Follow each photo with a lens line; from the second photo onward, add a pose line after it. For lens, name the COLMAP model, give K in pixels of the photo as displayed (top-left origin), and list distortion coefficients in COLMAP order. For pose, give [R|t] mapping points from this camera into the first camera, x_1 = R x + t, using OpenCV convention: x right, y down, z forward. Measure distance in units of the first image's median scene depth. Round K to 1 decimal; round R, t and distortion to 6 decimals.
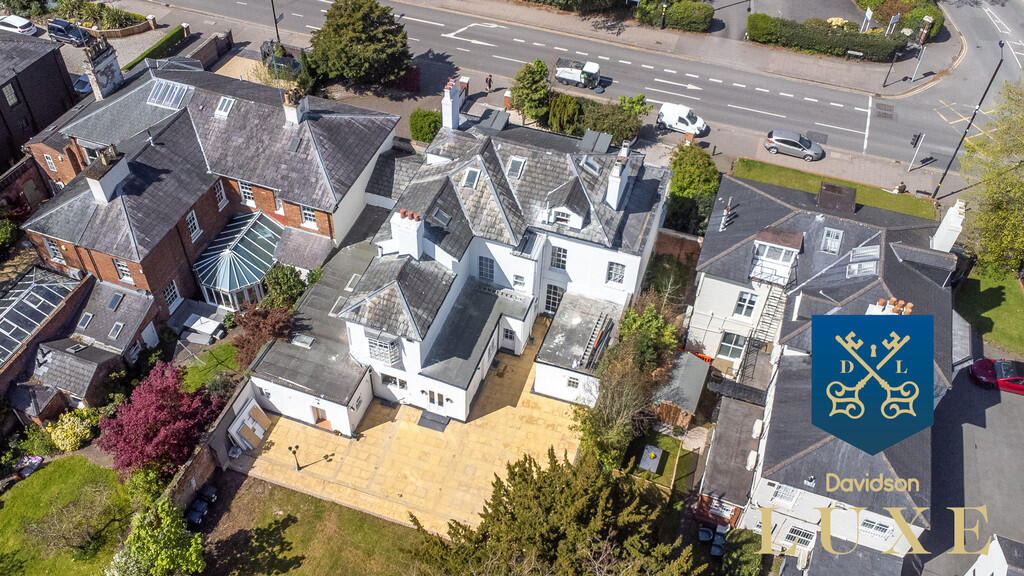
lens RADIAL K [[885.3, 0, 512.0], [0, 885.3, 288.0], [0, 0, 1]] dist [0.005099, 0.003241]
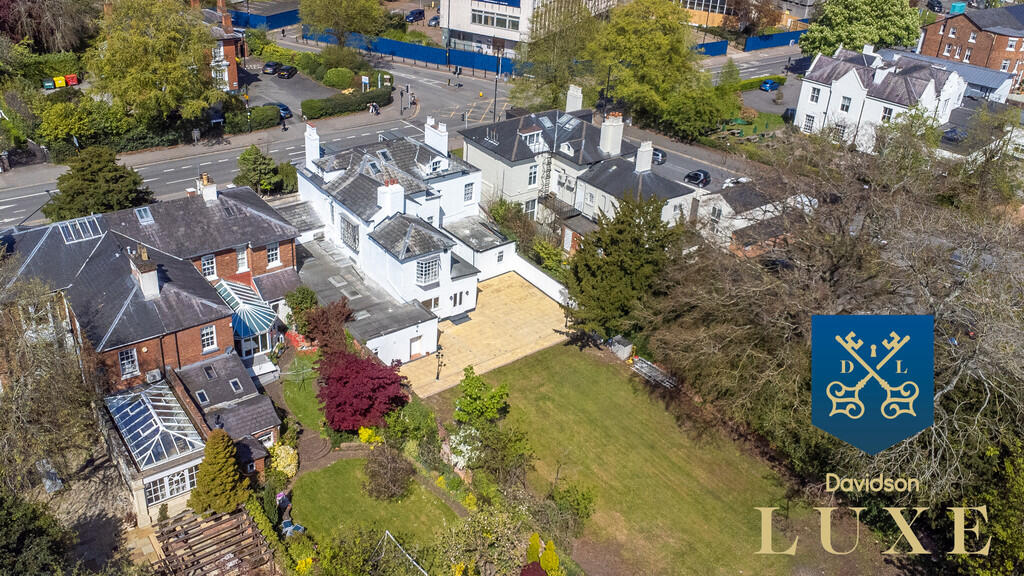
lens RADIAL K [[885.3, 0, 512.0], [0, 885.3, 288.0], [0, 0, 1]] dist [0.005099, 0.003241]
pose [[0.520069, -0.395709, 0.756930, -1.074195], [0.581966, 0.812826, 0.025075, 0.123275], [-0.625175, 0.427467, 0.653015, 0.026884]]
